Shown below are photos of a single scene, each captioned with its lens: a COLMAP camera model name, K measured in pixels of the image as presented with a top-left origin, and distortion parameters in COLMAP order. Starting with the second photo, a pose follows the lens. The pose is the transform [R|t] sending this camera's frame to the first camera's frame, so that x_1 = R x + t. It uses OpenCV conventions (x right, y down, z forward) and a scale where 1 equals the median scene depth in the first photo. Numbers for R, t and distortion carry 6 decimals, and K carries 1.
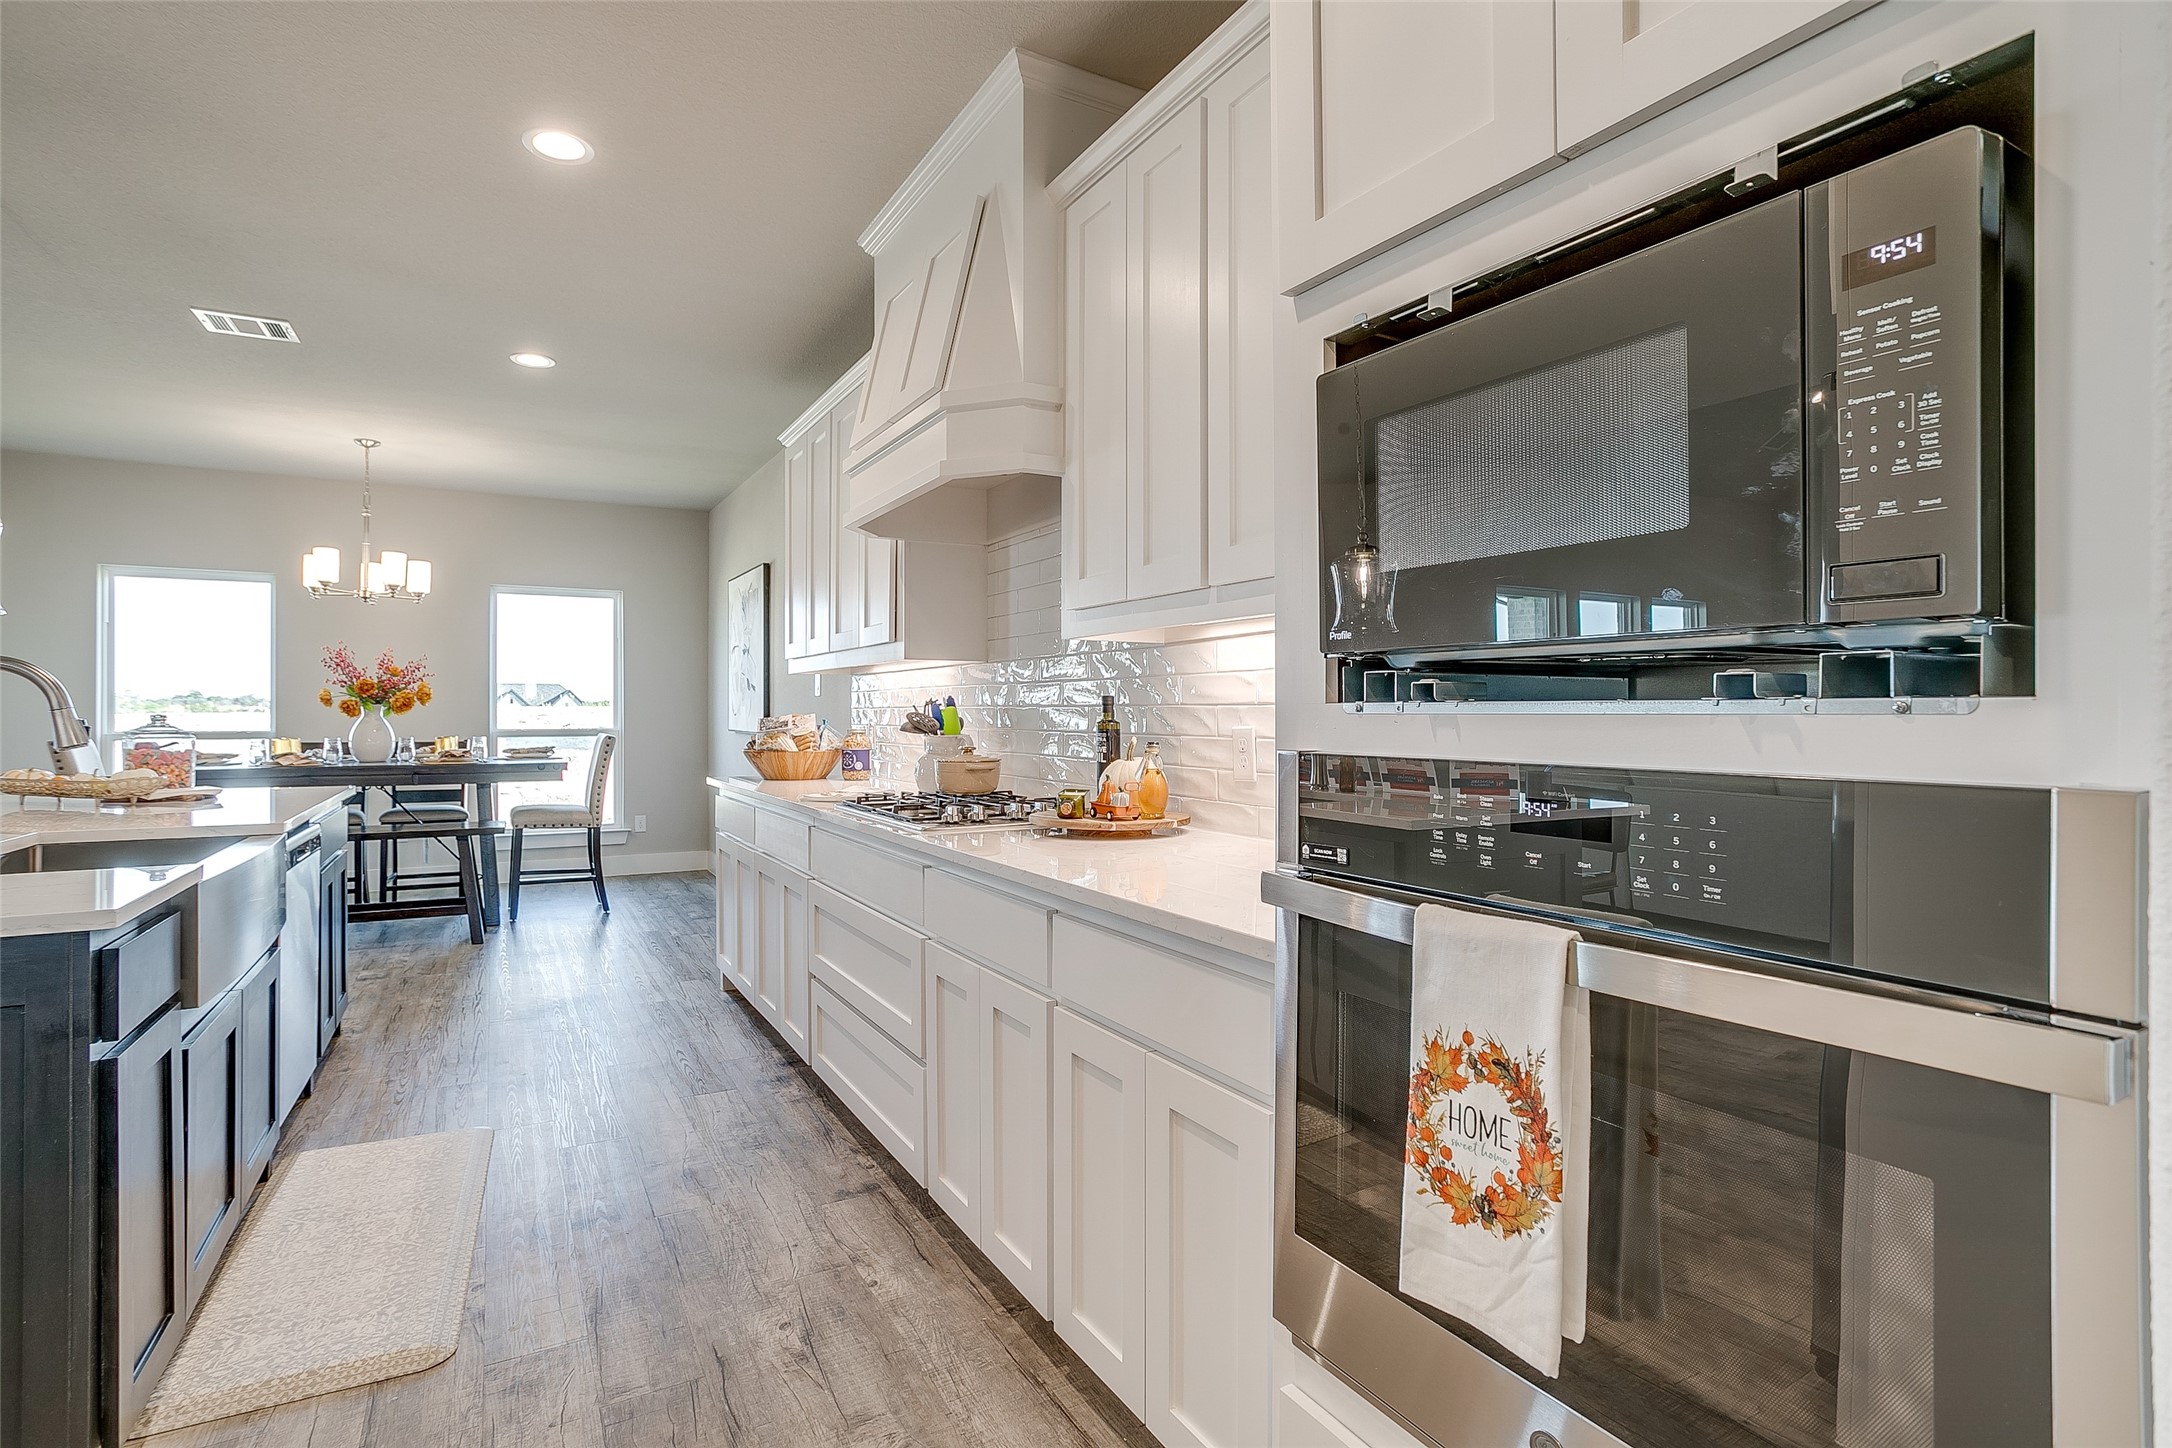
lens RADIAL K [[1065.3, 0, 1080.2], [0, 1065.3, 717.5], [0, 0, 1]] dist [-0.016415, 0.004401]
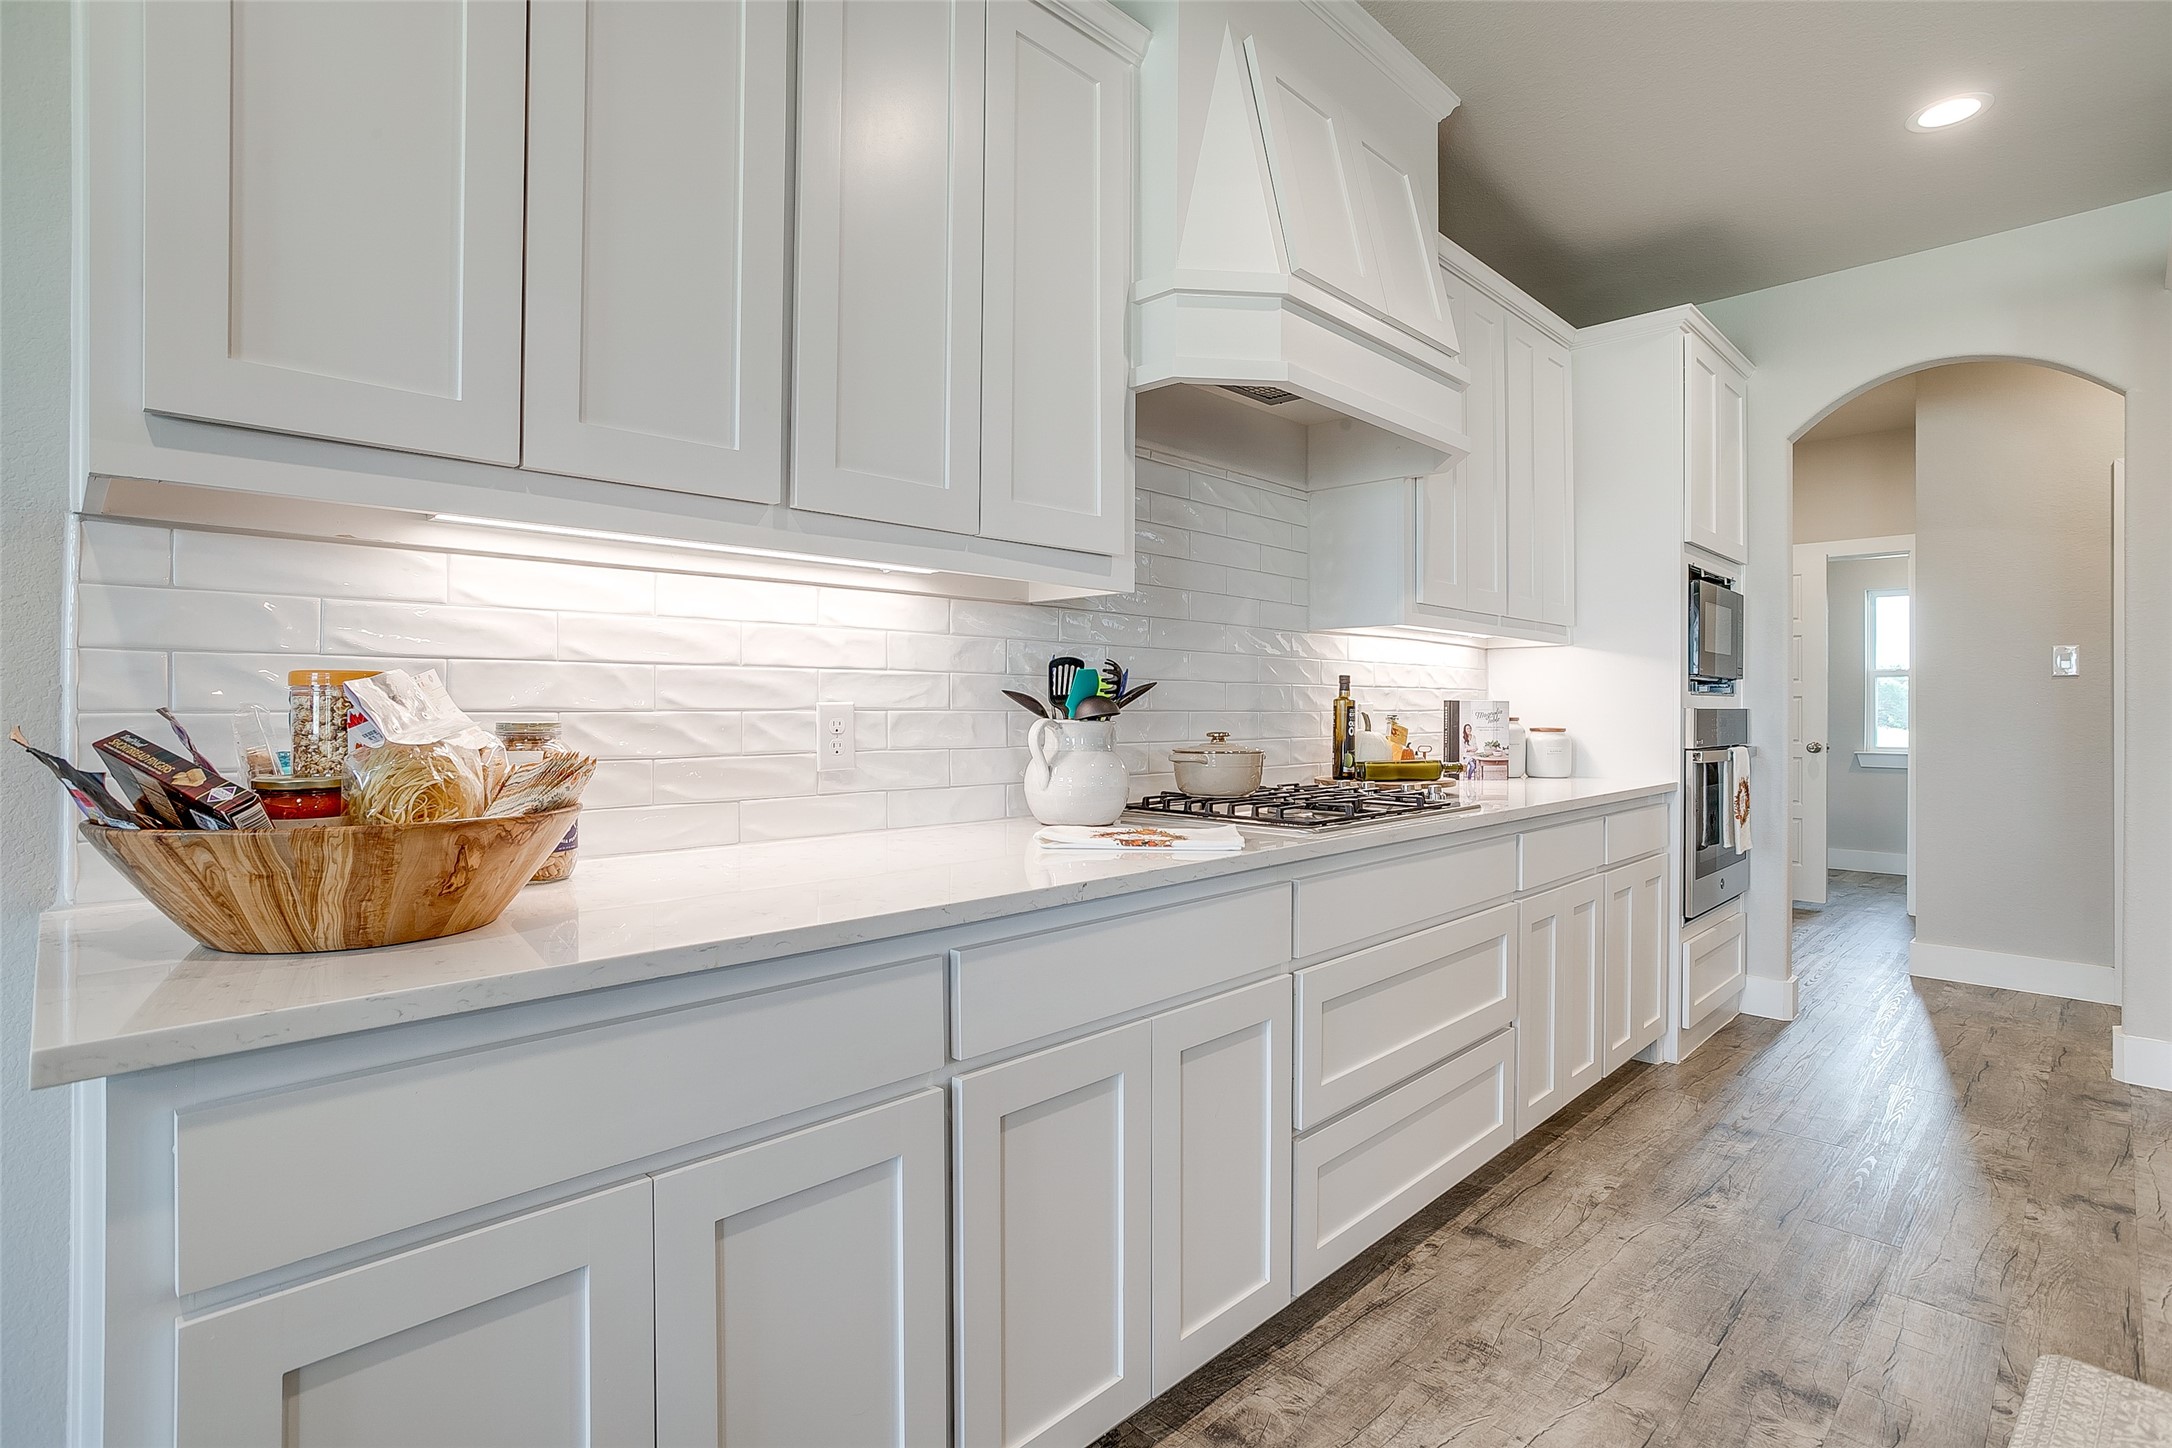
lens RADIAL K [[1065.3, 0, 1080.7], [0, 1065.3, 720.3], [0, 0, 1]] dist [-0.016415, 0.004401]
pose [[-0.291982, 0.012763, 0.956339, -1.075368], [0.007518, 0.999911, -0.011049, 0.044754], [-0.956394, 0.003964, -0.292051, 1.801168]]
